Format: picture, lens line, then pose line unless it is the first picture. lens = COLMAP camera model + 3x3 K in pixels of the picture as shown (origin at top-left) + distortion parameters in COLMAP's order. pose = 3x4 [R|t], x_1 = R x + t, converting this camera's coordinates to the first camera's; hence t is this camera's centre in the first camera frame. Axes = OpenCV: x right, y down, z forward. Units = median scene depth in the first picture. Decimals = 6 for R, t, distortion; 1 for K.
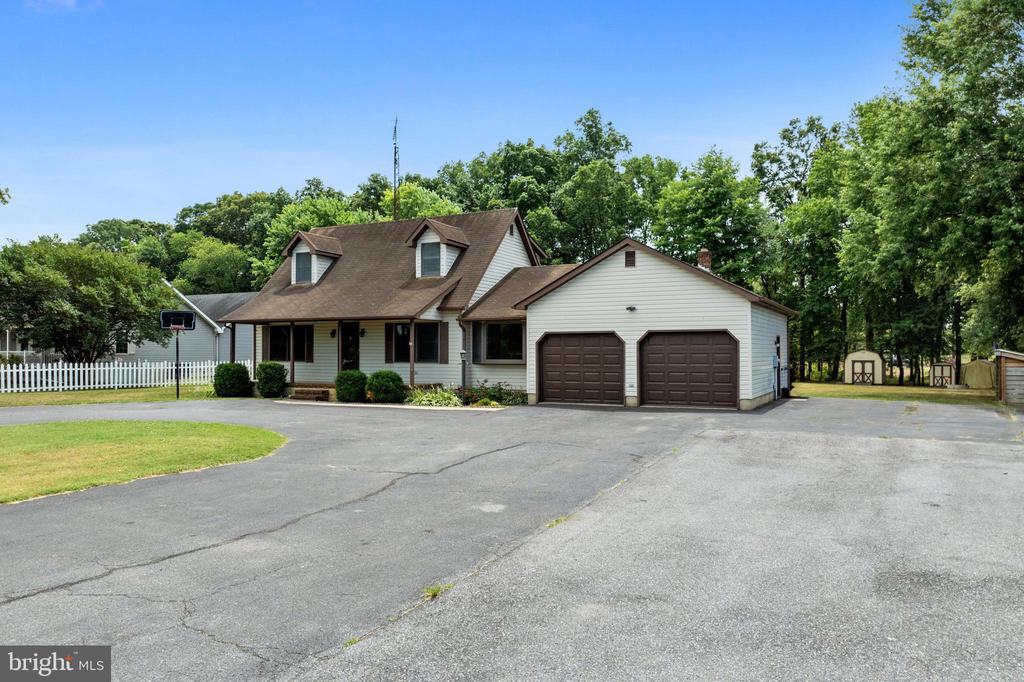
lens RADIAL K [[724.4, 0, 510.4], [0, 724.4, 323.4], [0, 0, 1]] dist [-0.042192, 0.008311]
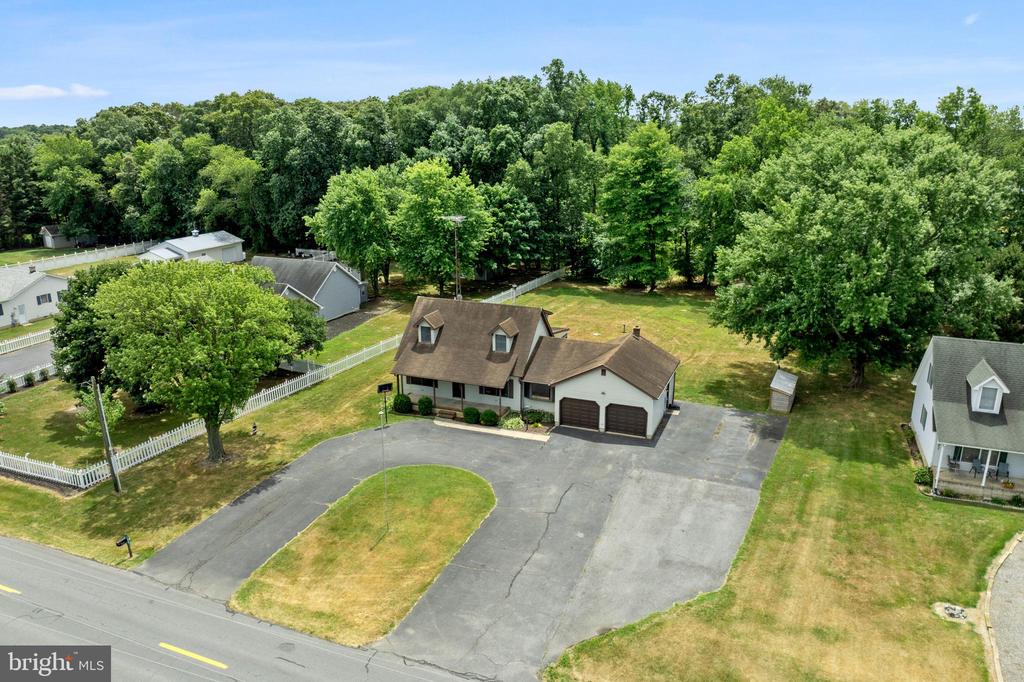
lens RADIAL K [[724.4, 0, 516.8], [0, 724.4, 338.1], [0, 0, 1]] dist [-0.042192, 0.008311]
pose [[0.995016, -0.029092, 0.095374, -0.232619], [-0.002525, 0.948835, 0.315762, -0.661099], [-0.099680, -0.314429, 0.944033, -0.790523]]
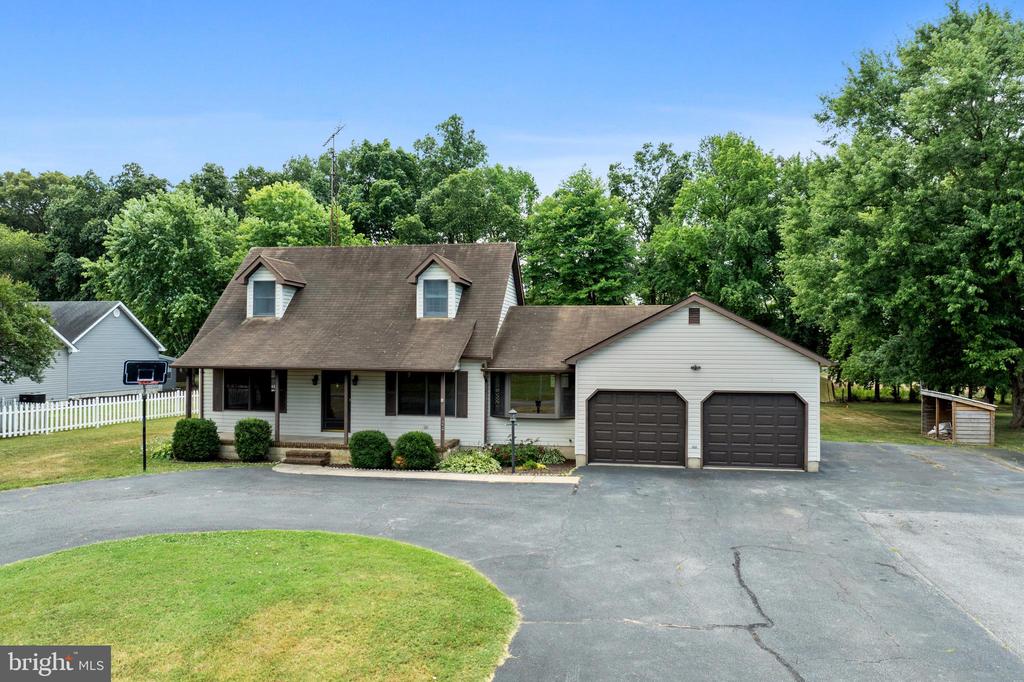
lens RADIAL K [[724.4, 0, 513.8], [0, 724.4, 331.4], [0, 0, 1]] dist [-0.042192, 0.008311]
pose [[0.957256, 0.013506, 0.288925, -0.250981], [-0.018625, 0.999714, 0.014975, -0.057118], [-0.288640, -0.019716, 0.957235, 0.103847]]
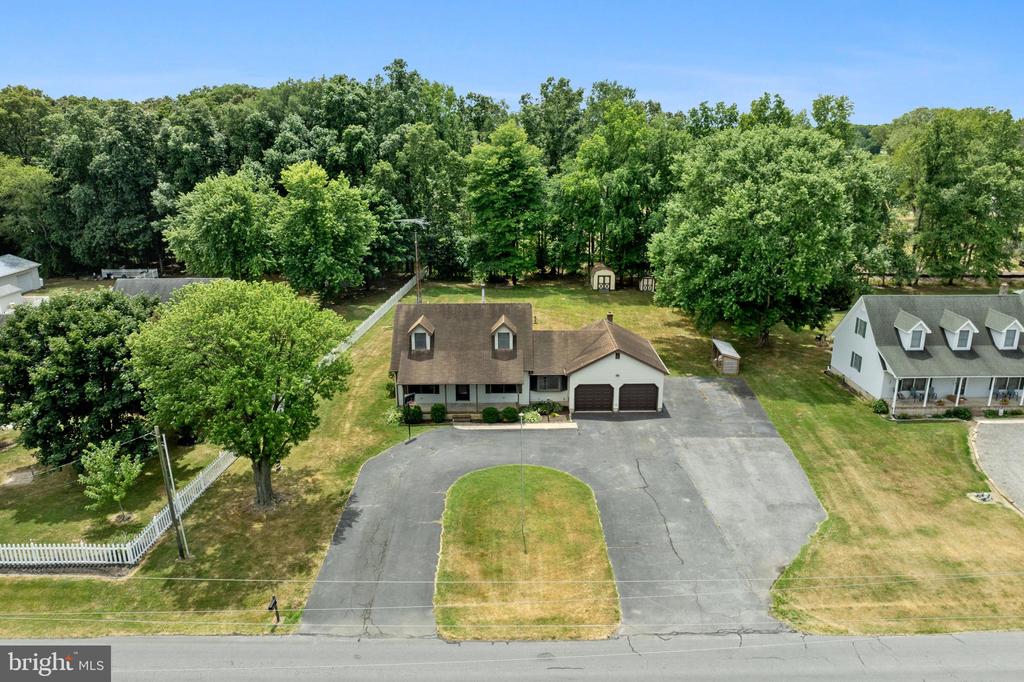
lens RADIAL K [[724.4, 0, 516.9], [0, 724.4, 340.6], [0, 0, 1]] dist [-0.042192, 0.008311]
pose [[0.882291, -0.133645, 0.451333, -0.894767], [-0.017028, 0.949157, 0.314344, -0.654604], [-0.470396, -0.285028, 0.835157, -0.628624]]
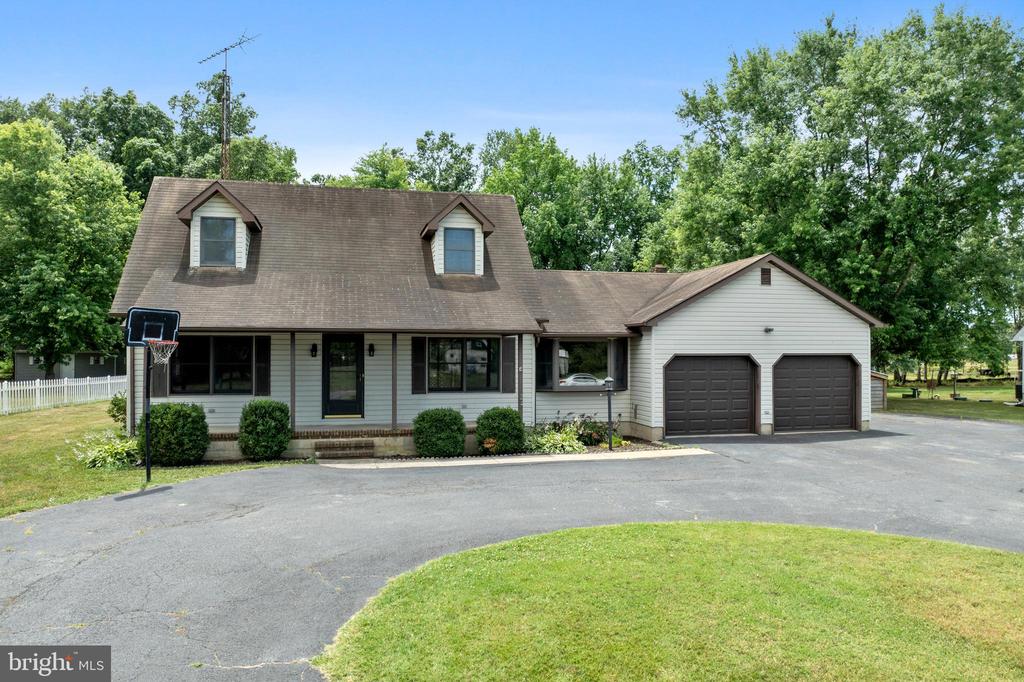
lens RADIAL K [[724.4, 0, 512.1], [0, 724.4, 349.5], [0, 0, 1]] dist [-0.042192, 0.008311]
pose [[0.756262, 0.004206, 0.654255, -0.500390], [-0.026637, 0.999348, 0.024365, -0.006727], [-0.653726, -0.035854, 0.755881, 0.370083]]
